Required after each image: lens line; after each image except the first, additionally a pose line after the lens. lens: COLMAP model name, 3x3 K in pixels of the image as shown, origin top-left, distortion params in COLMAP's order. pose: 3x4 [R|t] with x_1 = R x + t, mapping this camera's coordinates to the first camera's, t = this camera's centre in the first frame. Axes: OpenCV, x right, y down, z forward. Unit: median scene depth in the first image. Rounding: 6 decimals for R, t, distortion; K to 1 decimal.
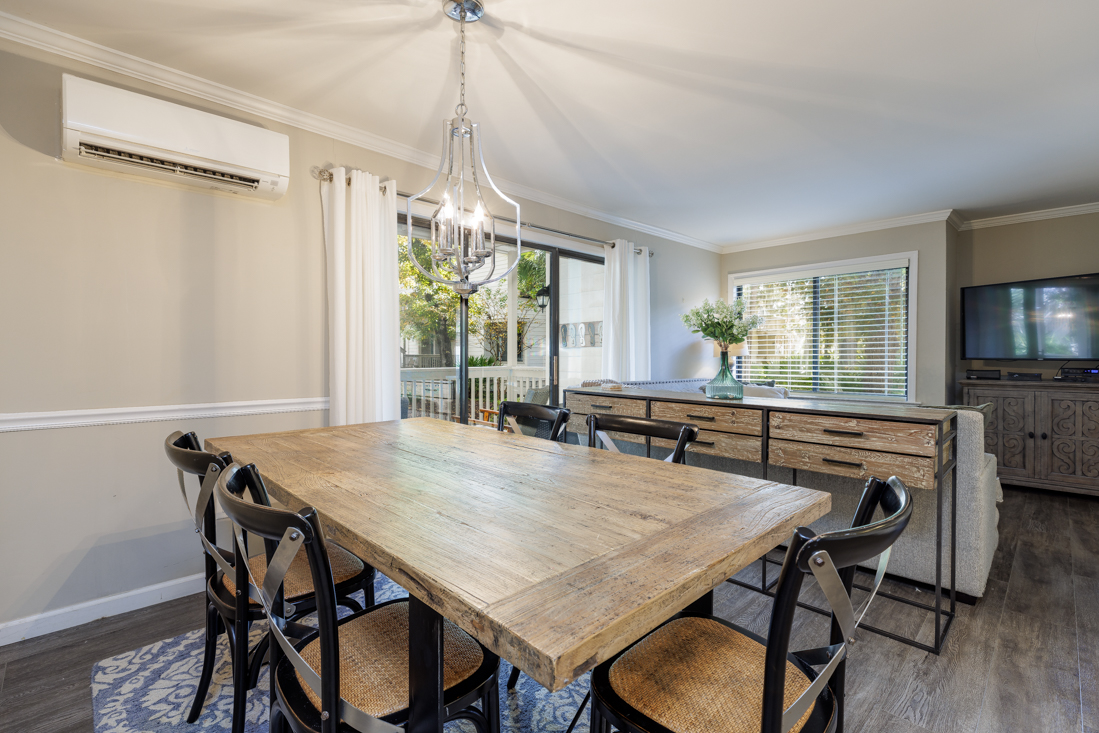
lens RADIAL K [[498.6, 0, 553.6], [0, 498.6, 361.5], [0, 0, 1]] dist [0.009599, -0.000158]
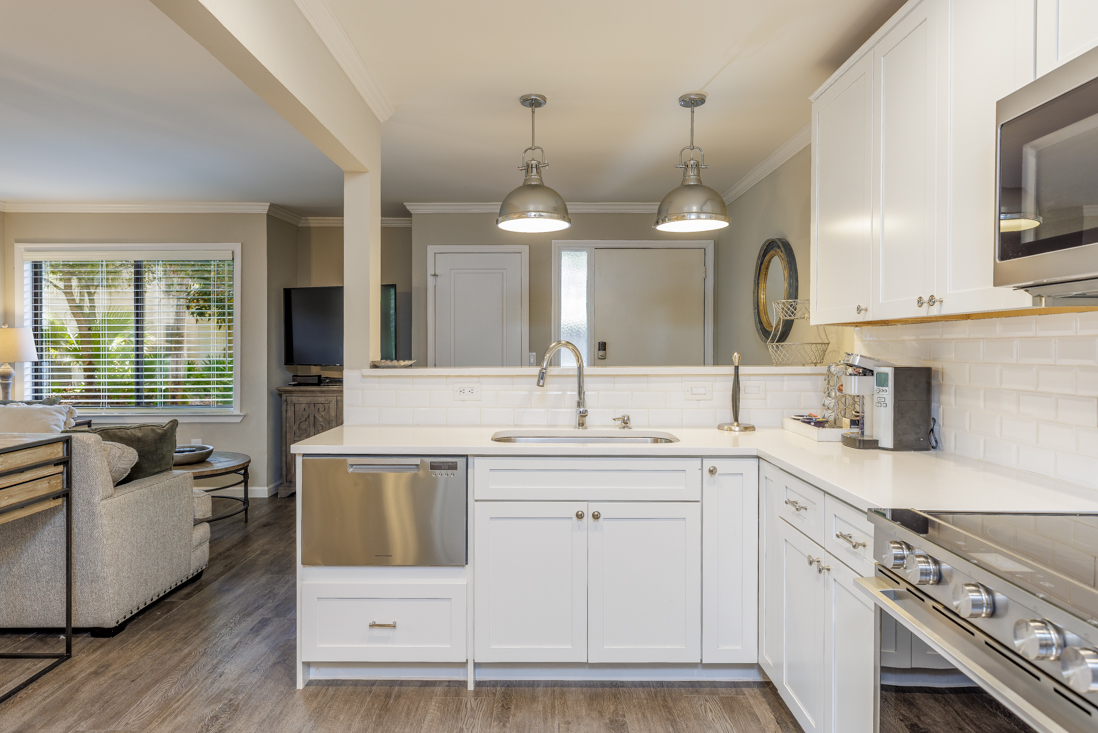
lens RADIAL K [[687.4, 0, 549.5], [0, 687.4, 354.7], [0, 0, 1]] dist [0.028869, 0.000025]
pose [[0.713140, -0.008539, 0.700969, 0.288799], [0.008547, 0.999957, 0.003486, -0.025433], [-0.700969, 0.003505, 0.713183, -0.295836]]
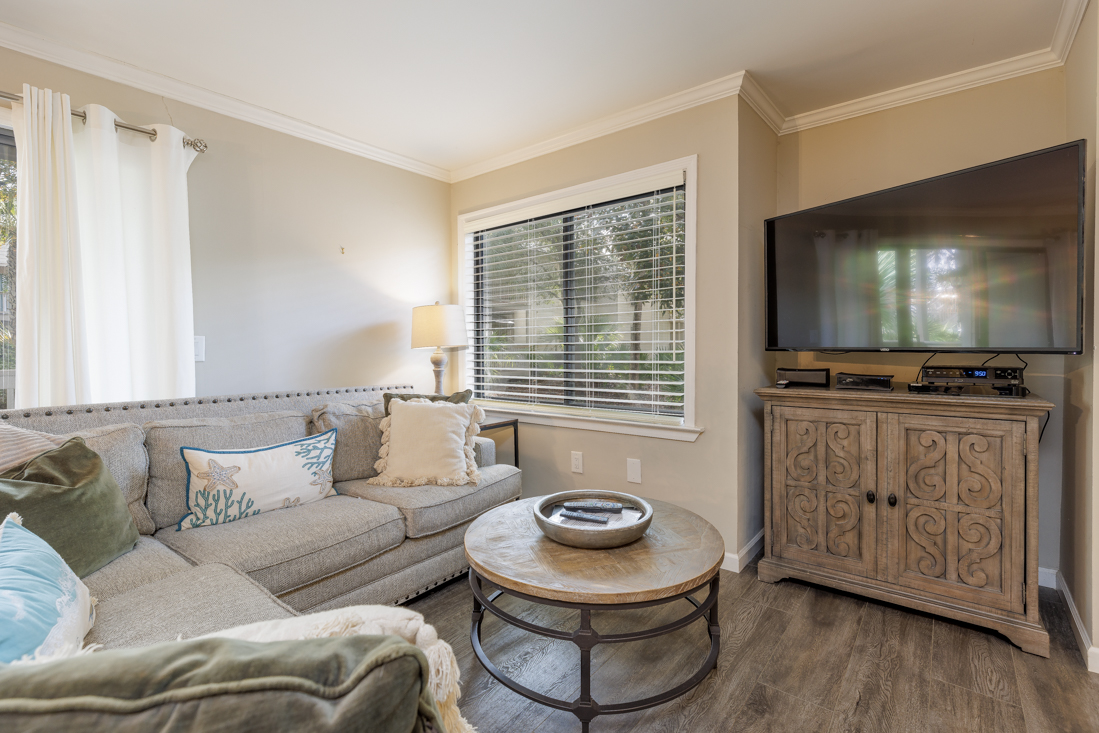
lens RADIAL K [[498.6, 0, 551.7], [0, 498.6, 358.0], [0, 0, 1]] dist [0.009599, -0.000158]
pose [[0.993342, -0.011112, 0.114665, 0.569866], [0.009714, 0.999872, 0.012746, -0.005368], [-0.114792, -0.011547, 0.993322, 0.531658]]
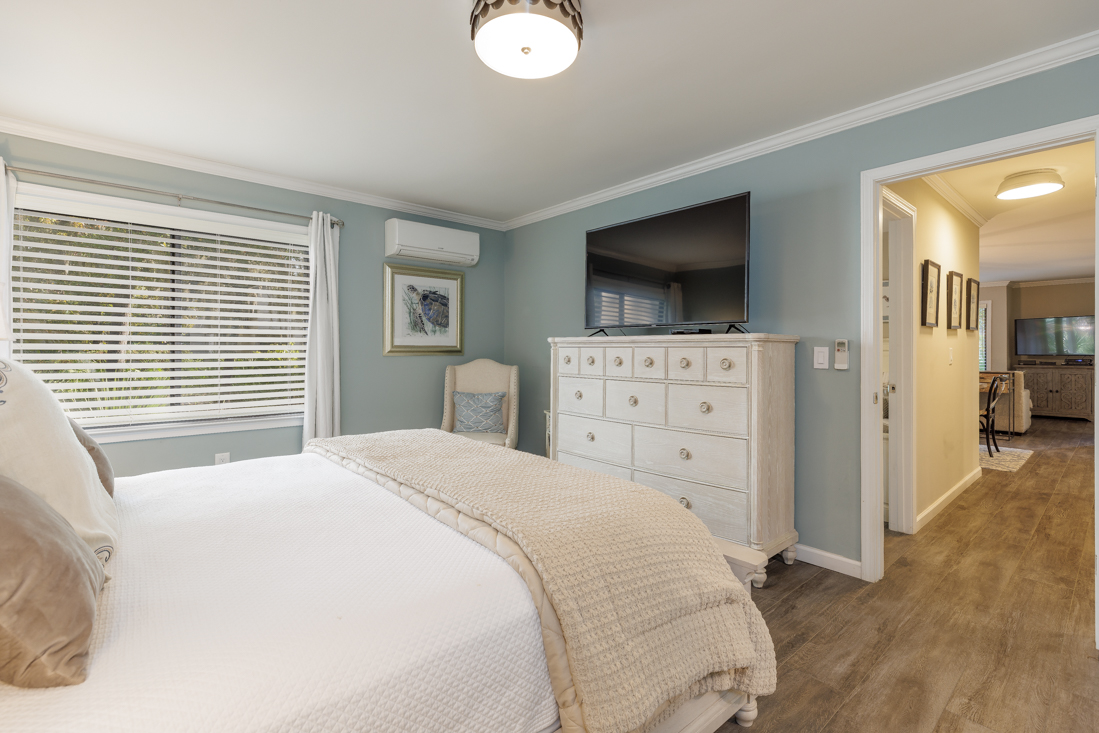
lens RADIAL K [[498.6, 0, 558.2], [0, 498.6, 350.1], [0, 0, 1]] dist [0.009599, -0.000158]
pose [[0.998581, -0.001574, -0.053238, -0.994346], [0.000844, 0.999905, -0.013733, 0.001701], [0.053255, 0.013669, 0.998487, -1.212362]]
